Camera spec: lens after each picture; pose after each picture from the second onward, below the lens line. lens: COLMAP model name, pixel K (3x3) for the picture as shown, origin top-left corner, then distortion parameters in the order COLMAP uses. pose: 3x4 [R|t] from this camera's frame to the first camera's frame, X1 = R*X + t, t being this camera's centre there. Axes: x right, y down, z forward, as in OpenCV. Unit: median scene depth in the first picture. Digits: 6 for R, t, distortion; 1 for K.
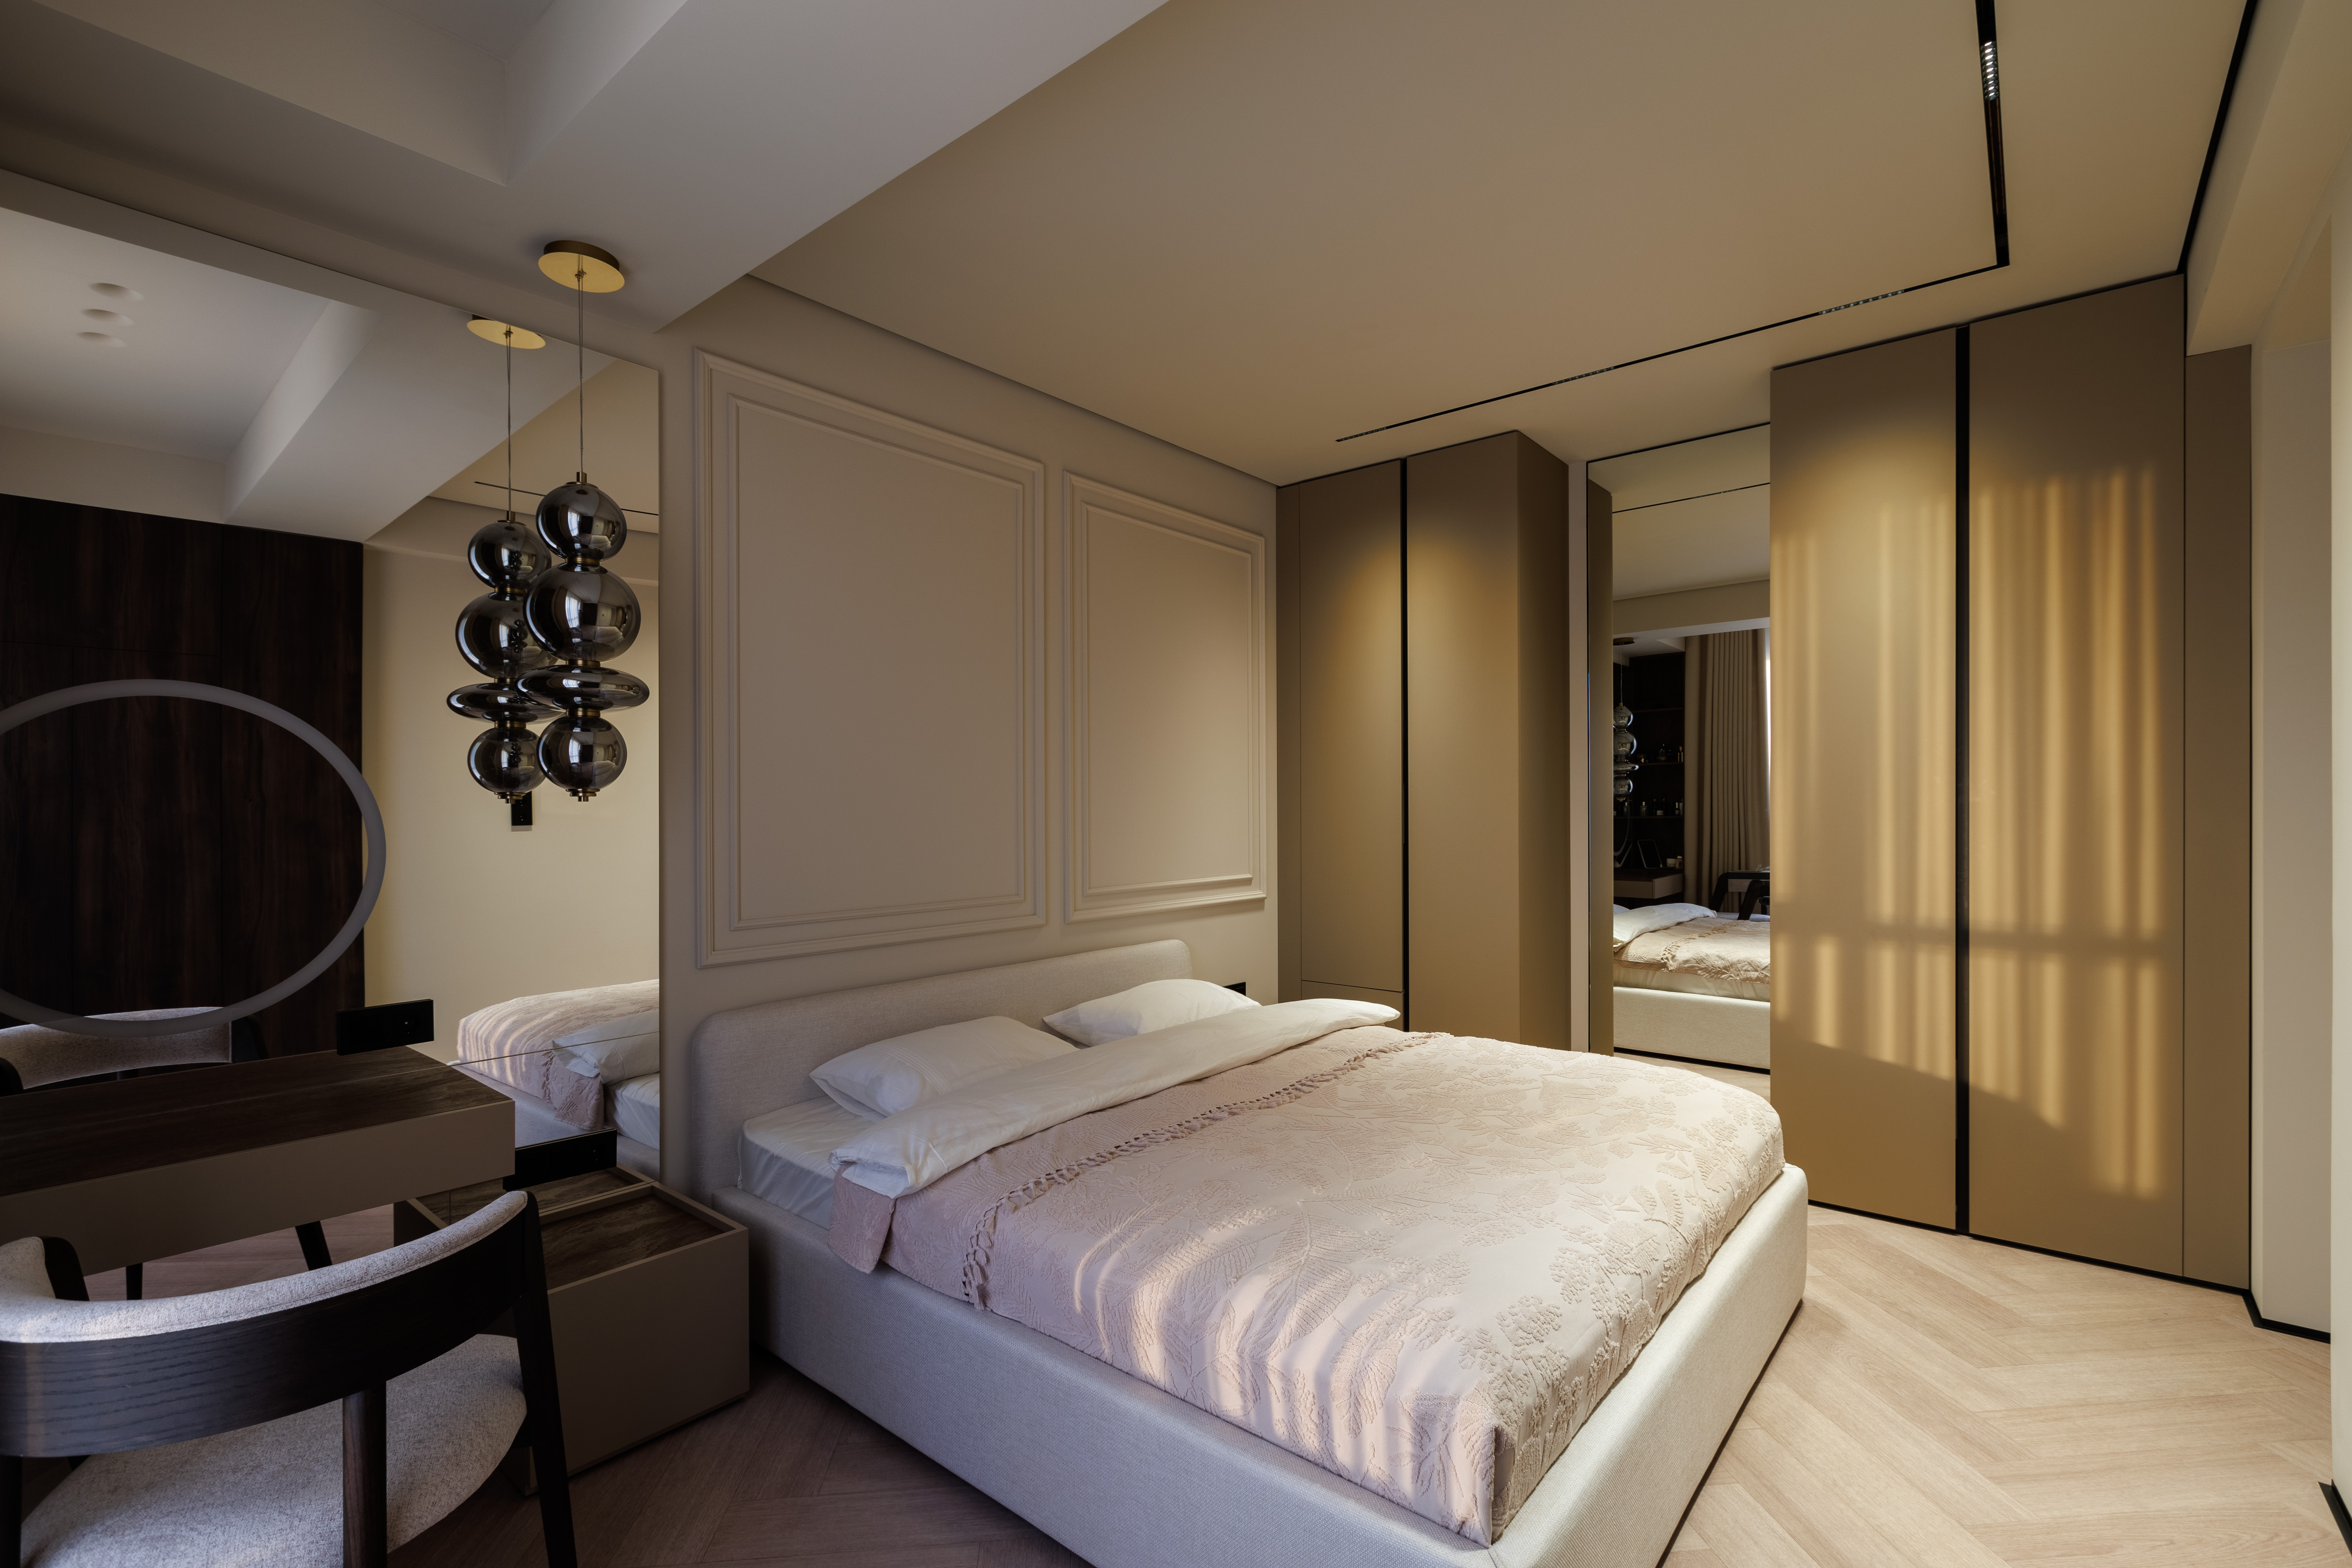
lens RADIAL K [[1051.8, 0, 1169.3], [0, 1051.8, 832.4], [0, 0, 1]] dist [-0.000457, -0.000275]
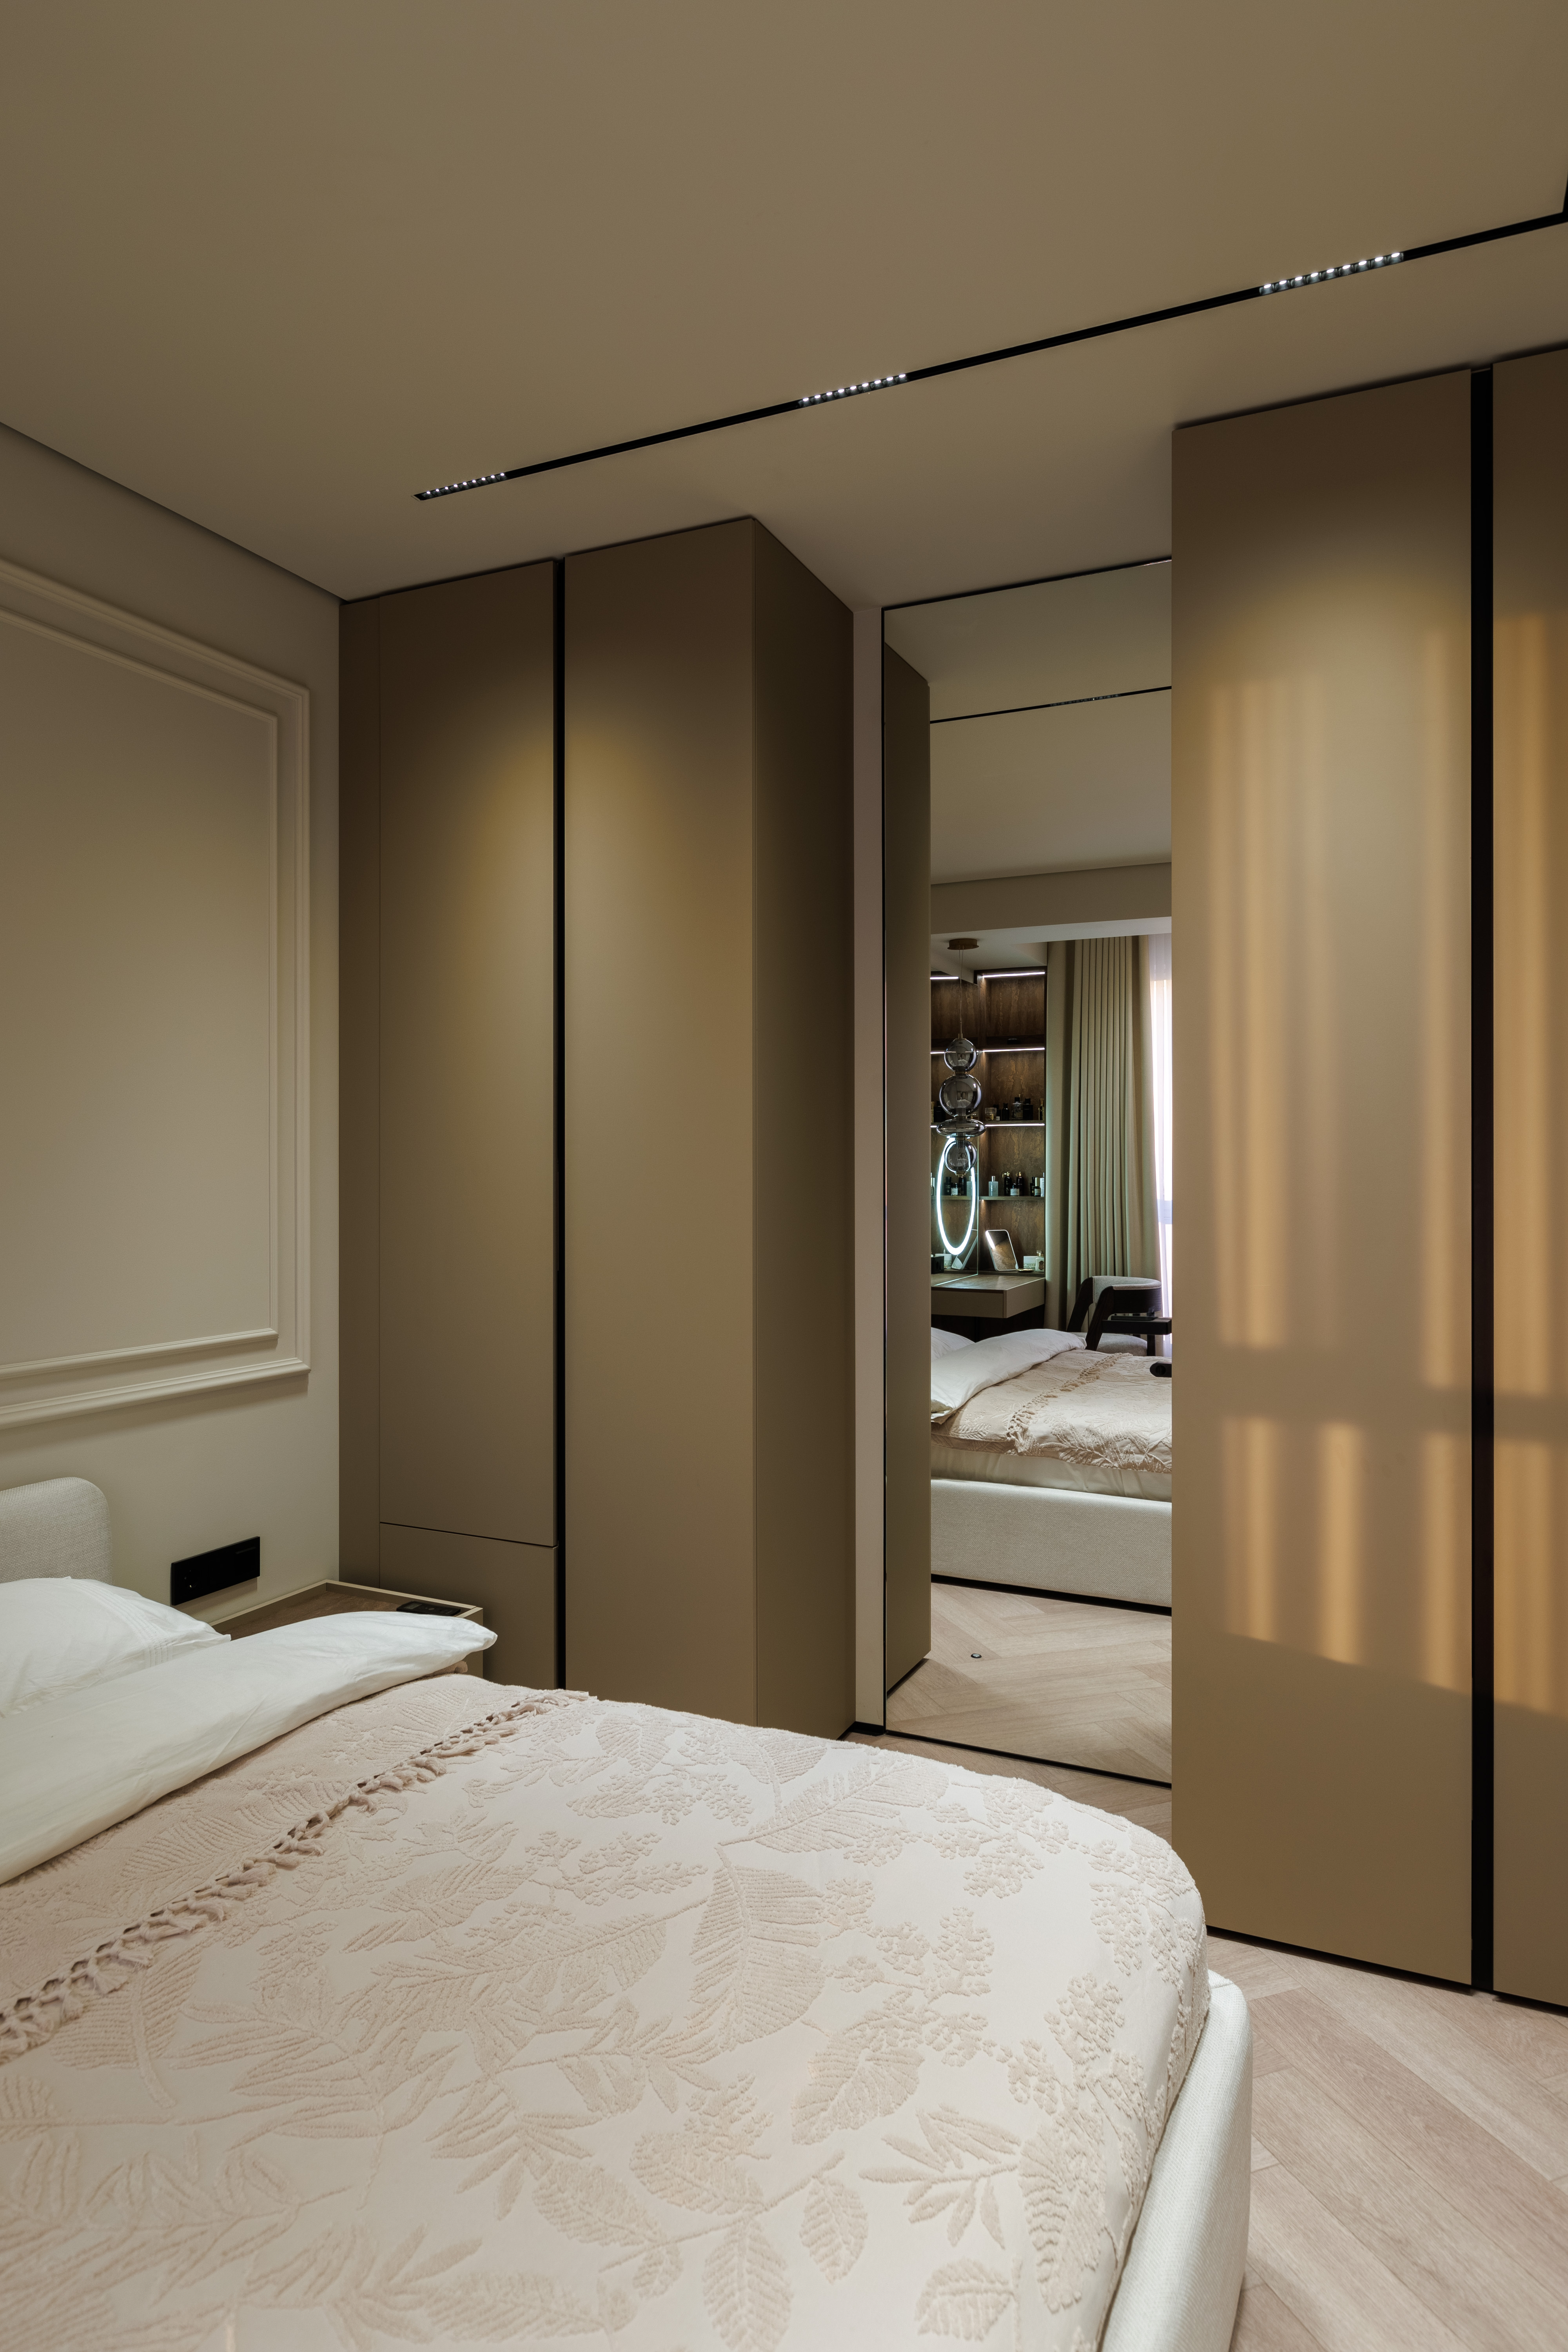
lens RADIAL K [[1427.2, 0, 784.0], [0, 1427.2, 1176.0], [0, 0, 1]] dist [-0.007605, -0.001639]
pose [[0.963902, 0.008727, 0.266113, 0.135313], [-0.004148, 0.999834, -0.017763, -0.024800], [-0.266224, 0.016018, 0.963778, 0.255996]]
